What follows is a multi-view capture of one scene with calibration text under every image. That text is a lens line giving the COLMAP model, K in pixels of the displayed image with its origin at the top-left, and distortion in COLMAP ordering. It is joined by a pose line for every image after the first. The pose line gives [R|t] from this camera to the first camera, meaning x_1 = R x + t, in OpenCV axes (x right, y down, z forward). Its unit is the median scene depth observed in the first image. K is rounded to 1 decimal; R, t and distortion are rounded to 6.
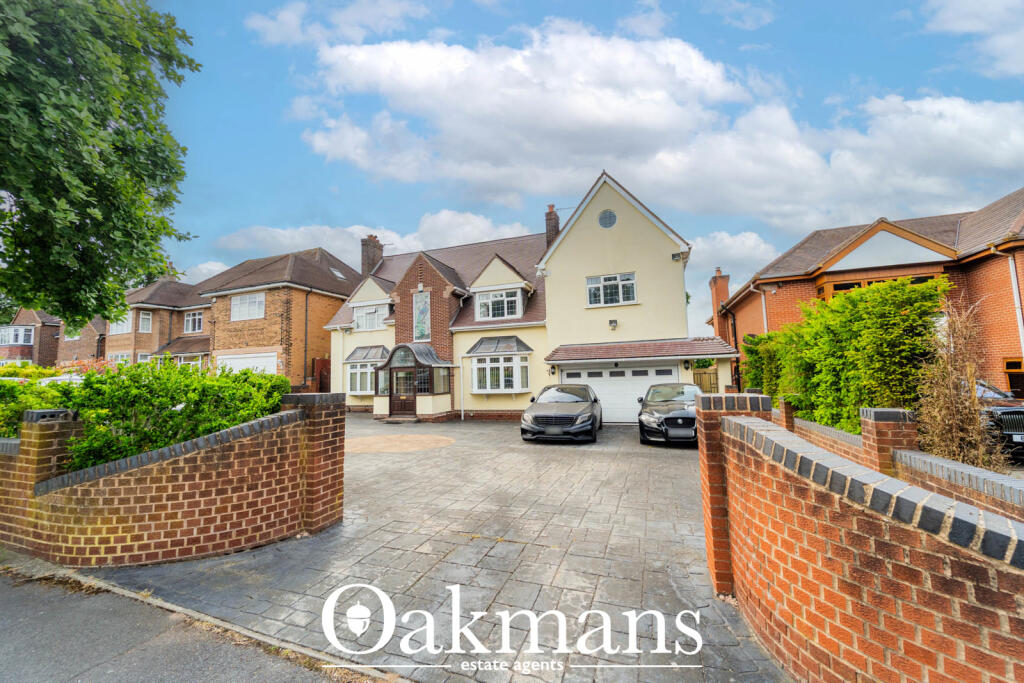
lens RADIAL K [[418.1, 0, 513.5], [0, 418.1, 342.1], [0, 0, 1]] dist [0.003369, -0.000160]
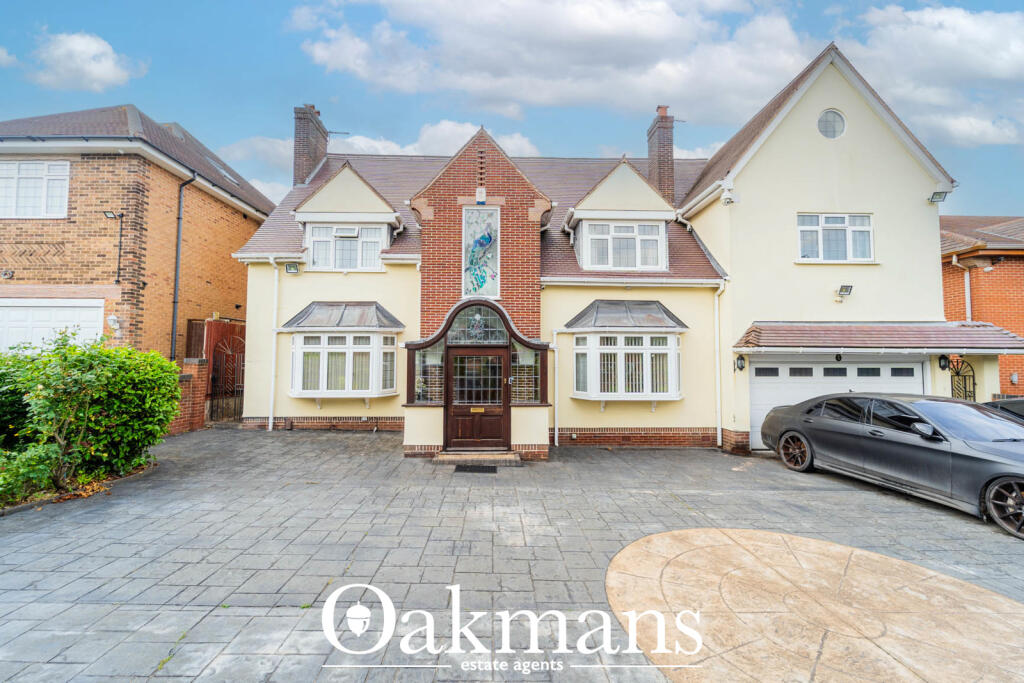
lens RADIAL K [[418.1, 0, 505.9], [0, 418.1, 340.2], [0, 0, 1]] dist [0.003369, -0.000160]
pose [[0.933319, 0.051897, 0.355277, -0.379867], [-0.060185, 0.998111, 0.012309, 0.042838], [-0.353967, -0.032870, 0.934680, 0.509411]]
